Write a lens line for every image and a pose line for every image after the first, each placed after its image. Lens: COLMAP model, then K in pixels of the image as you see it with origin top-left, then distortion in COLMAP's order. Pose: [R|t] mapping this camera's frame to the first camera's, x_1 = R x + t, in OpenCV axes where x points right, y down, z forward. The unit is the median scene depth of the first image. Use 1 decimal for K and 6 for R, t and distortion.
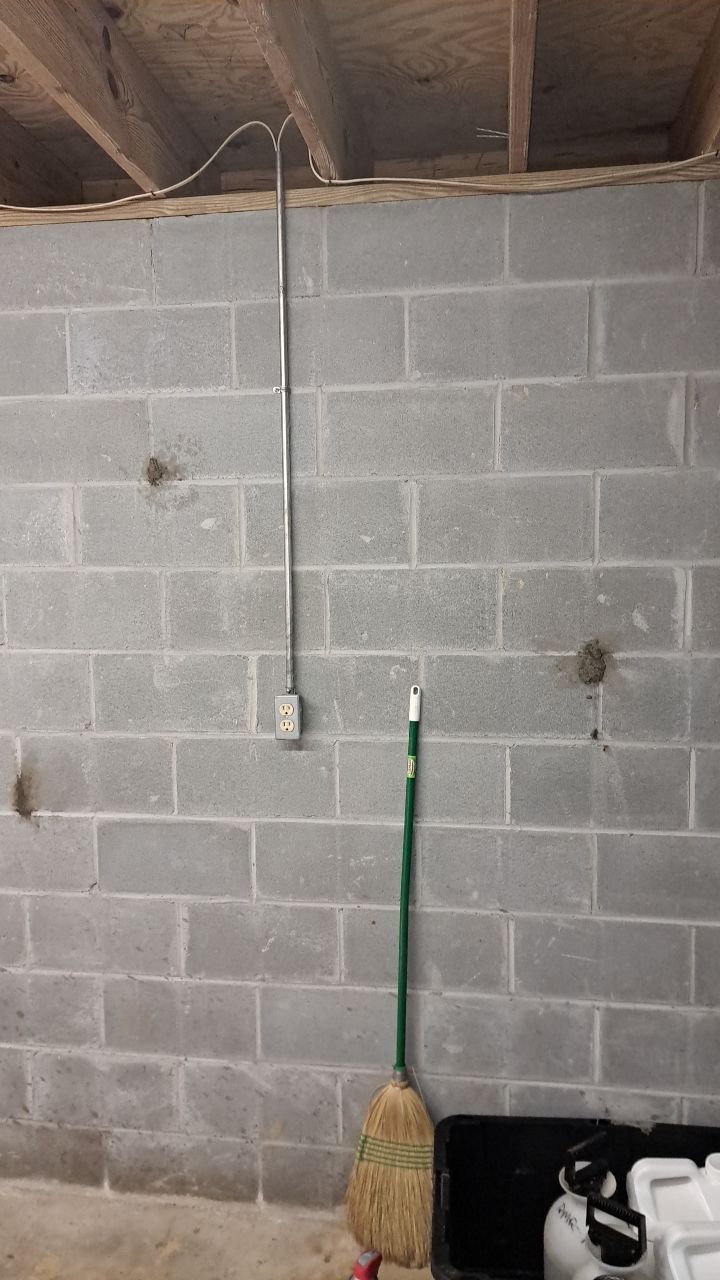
lens RADIAL K [[952.4, 0, 360.0], [0, 952.4, 640.0], [0, 0, 1]] dist [0.080152, -0.100580]
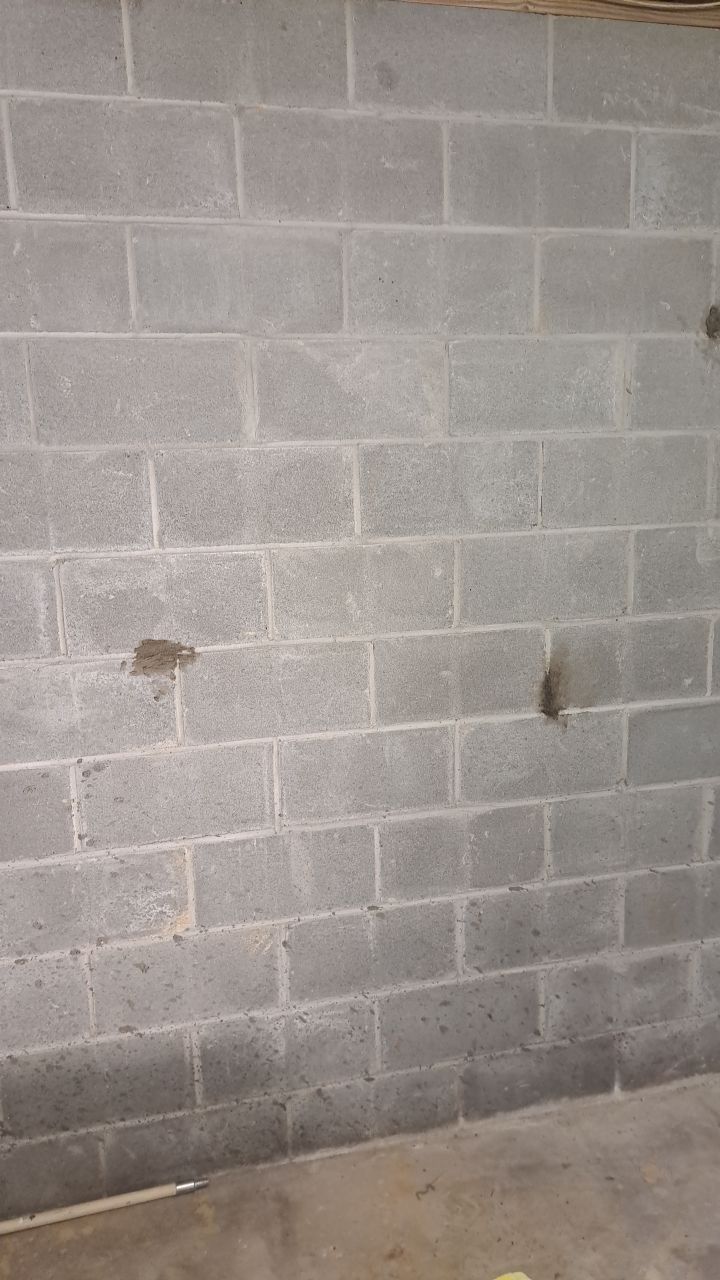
lens RADIAL K [[952.4, 0, 360.0], [0, 952.4, 640.0], [0, 0, 1]] dist [0.080152, -0.100580]
pose [[0.920122, -0.086692, 0.381917, -0.850919], [0.056133, 0.994316, 0.090465, 0.021067], [-0.387589, -0.061801, 0.919759, 0.252881]]
